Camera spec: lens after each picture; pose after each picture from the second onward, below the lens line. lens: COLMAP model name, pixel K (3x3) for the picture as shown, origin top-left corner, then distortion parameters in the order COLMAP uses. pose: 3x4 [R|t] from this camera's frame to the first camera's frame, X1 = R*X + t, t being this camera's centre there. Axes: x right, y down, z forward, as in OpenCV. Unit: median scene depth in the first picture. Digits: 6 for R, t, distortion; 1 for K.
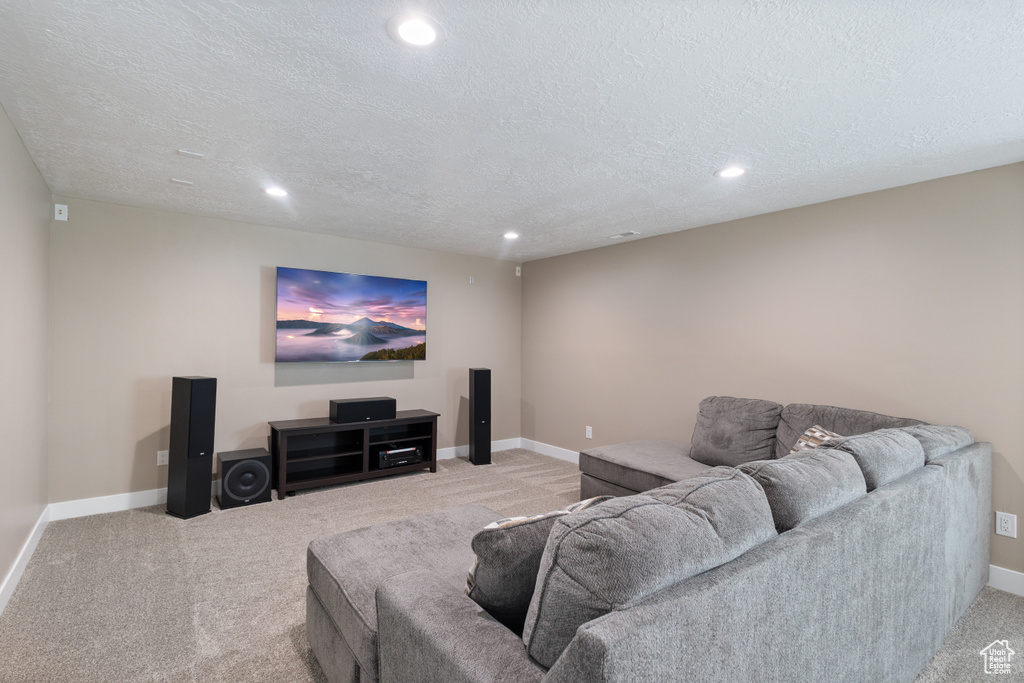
lens RADIAL K [[475.2, 0, 512.0], [0, 475.2, 341.5], [0, 0, 1]] dist [0.004461, 0.000911]
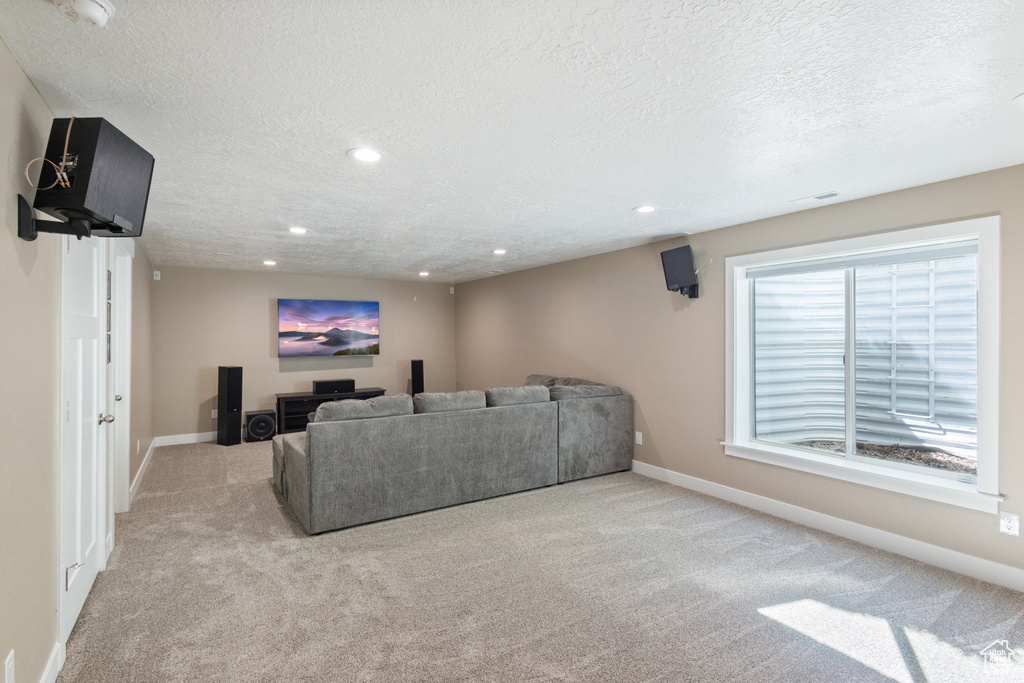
lens RADIAL K [[475.2, 0, 512.0], [0, 475.2, 341.5], [0, 0, 1]] dist [0.004461, 0.000911]
pose [[0.996567, -0.016355, -0.081159, 0.436252], [0.017678, 0.999722, 0.015612, -0.022312], [0.080881, -0.016993, 0.996579, -0.563338]]
